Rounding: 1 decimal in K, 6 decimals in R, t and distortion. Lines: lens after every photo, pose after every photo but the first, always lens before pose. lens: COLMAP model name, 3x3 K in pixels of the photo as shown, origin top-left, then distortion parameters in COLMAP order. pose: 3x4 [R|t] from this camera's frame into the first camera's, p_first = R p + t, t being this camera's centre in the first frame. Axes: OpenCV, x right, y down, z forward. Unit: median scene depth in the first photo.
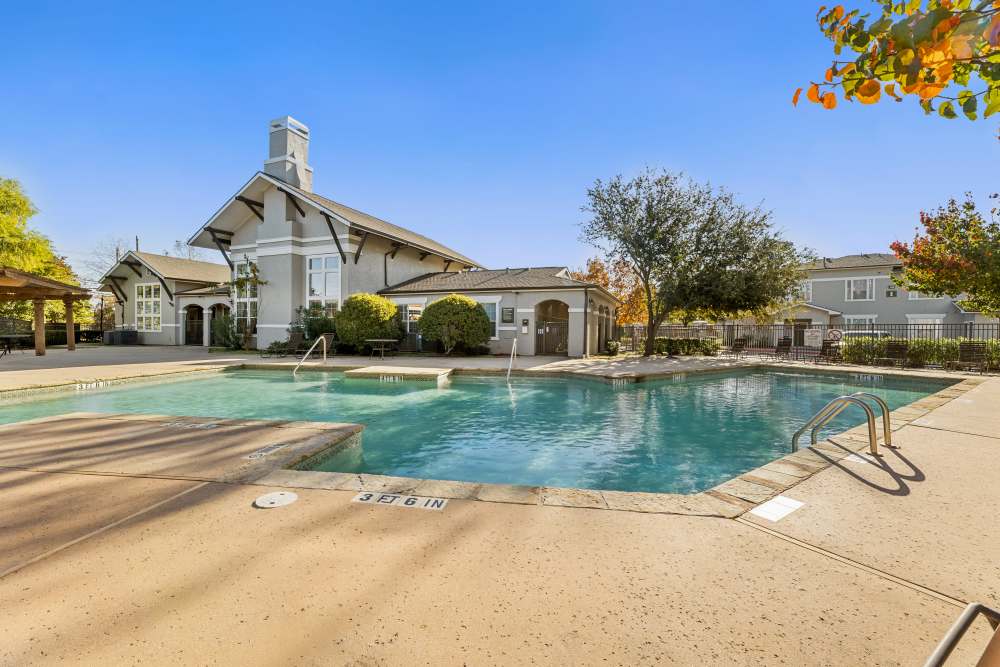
lens RADIAL K [[405.2, 0, 497.8], [0, 405.2, 330.6], [0, 0, 1]] dist [-0.001069, -0.000157]
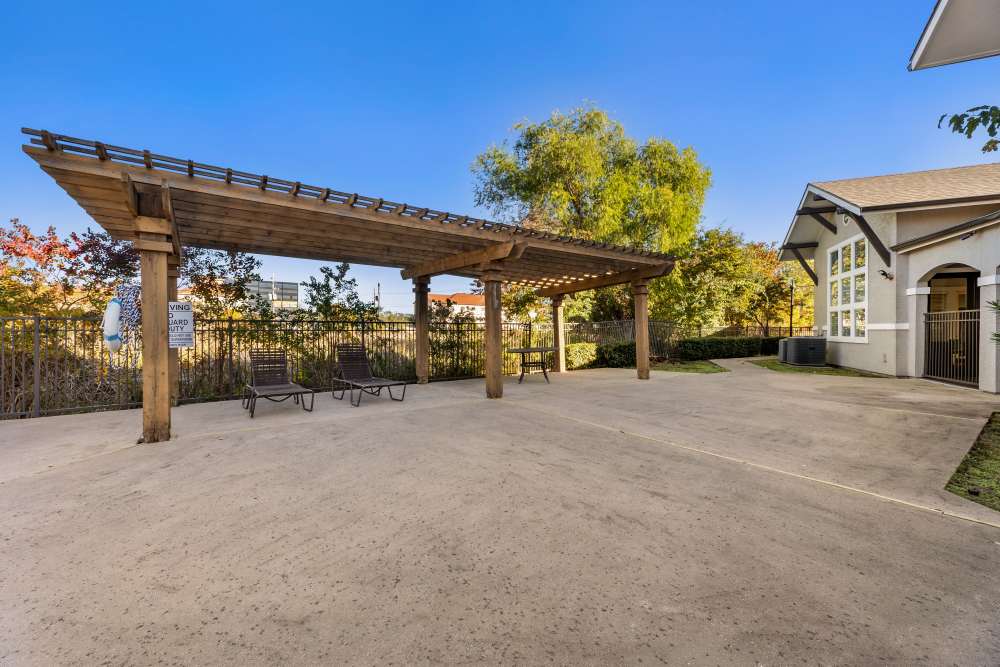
lens RADIAL K [[405.2, 0, 497.8], [0, 405.2, 330.6], [0, 0, 1]] dist [-0.001069, -0.000157]
pose [[0.020906, -0.010698, -0.999724, -0.406482], [-0.001978, 0.999940, -0.010742, -0.003933], [0.999779, 0.002202, 0.020884, 0.598007]]
